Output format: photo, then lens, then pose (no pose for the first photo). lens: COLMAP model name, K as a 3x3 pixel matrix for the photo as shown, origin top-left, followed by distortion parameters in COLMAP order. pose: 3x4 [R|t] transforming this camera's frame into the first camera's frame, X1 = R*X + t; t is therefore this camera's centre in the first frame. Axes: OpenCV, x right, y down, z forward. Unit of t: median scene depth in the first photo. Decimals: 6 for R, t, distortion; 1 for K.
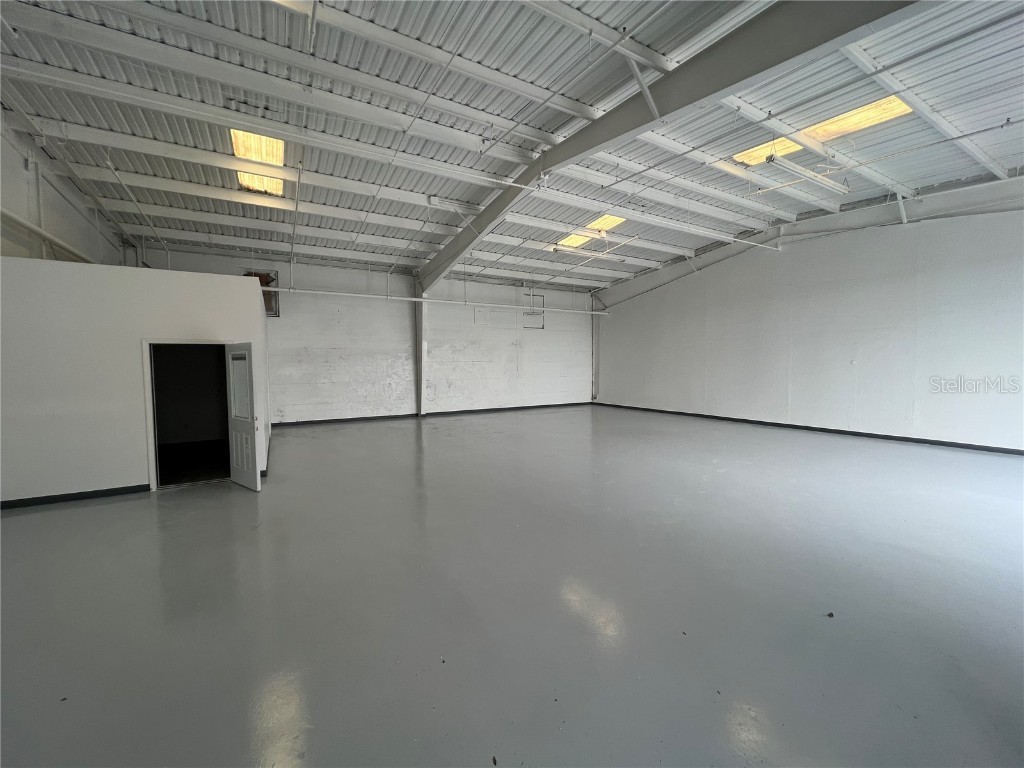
lens RADIAL K [[408.5, 0, 512.0], [0, 408.5, 384.0], [0, 0, 1]] dist [0.000415, 0.000213]
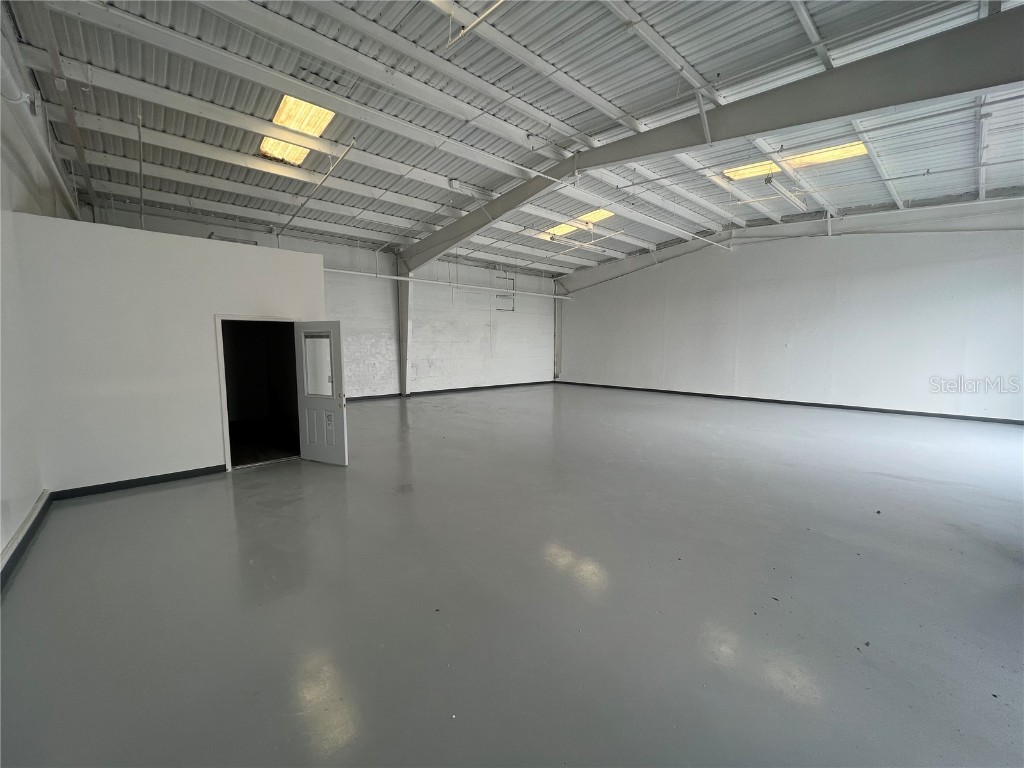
lens RADIAL K [[408.5, 0, 512.0], [0, 408.5, 384.0], [0, 0, 1]] dist [0.000415, 0.000213]
pose [[0.978523, -0.011055, 0.205841, -0.222209], [0.001478, 0.998911, 0.046624, 0.004370], [-0.206132, -0.045319, 0.977474, -0.046671]]
